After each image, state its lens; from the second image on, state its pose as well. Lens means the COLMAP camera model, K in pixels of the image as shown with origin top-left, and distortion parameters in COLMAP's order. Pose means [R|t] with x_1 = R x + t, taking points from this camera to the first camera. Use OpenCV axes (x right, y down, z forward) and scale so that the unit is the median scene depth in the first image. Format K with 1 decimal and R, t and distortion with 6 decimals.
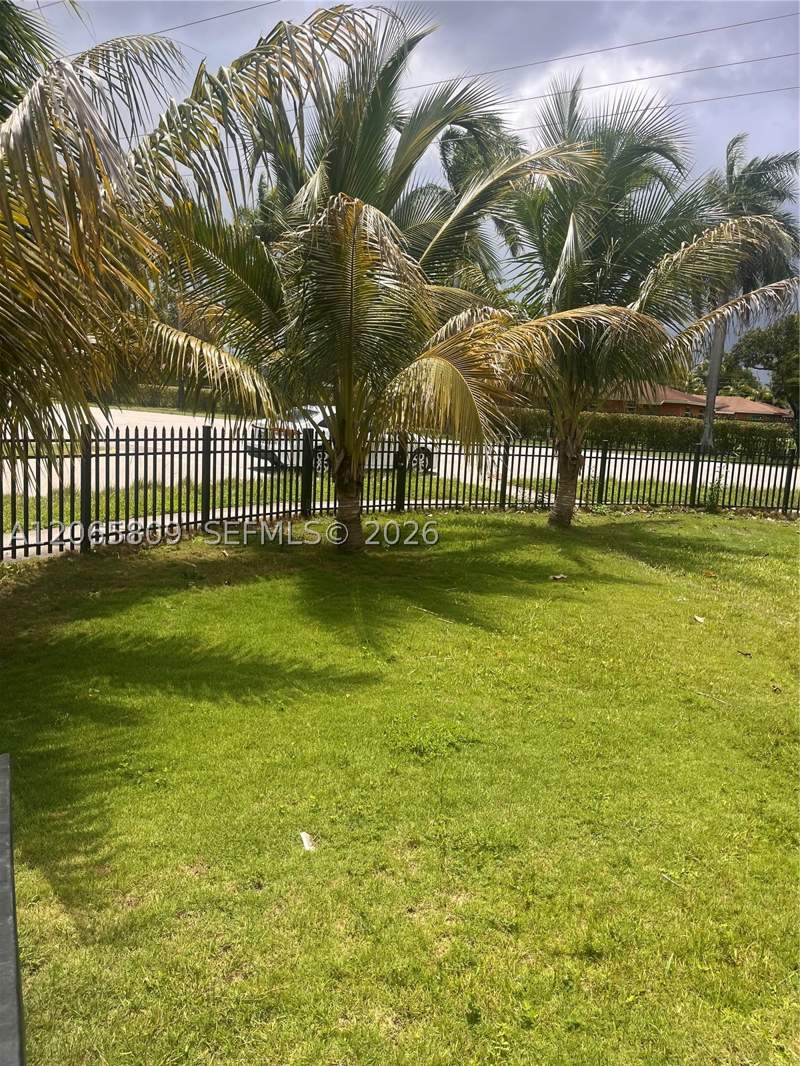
lens RADIAL K [[805.0, 0, 400.2], [0, 805.0, 531.3], [0, 0, 1]] dist [-0.003931, -0.009663]
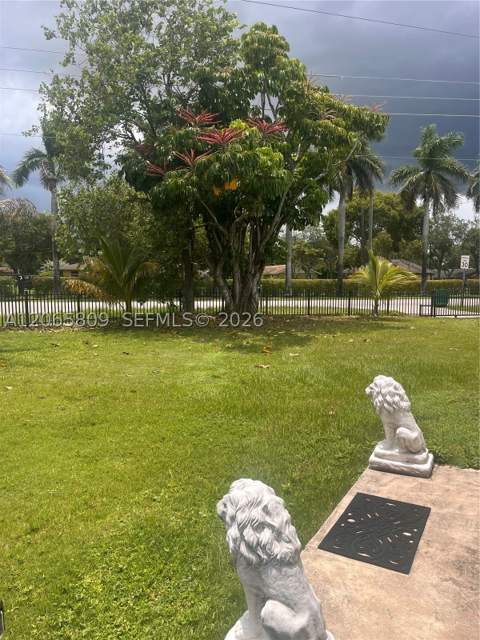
lens RADIAL K [[483.3, 0, 240.0], [0, 483.3, 320.0], [0, 0, 1]] dist [-0.003931, -0.009663]
pose [[0.630862, -0.130647, 0.764817, -0.192759], [0.162954, 0.986047, 0.034025, 0.013108], [-0.758590, 0.103165, 0.643349, -0.175407]]
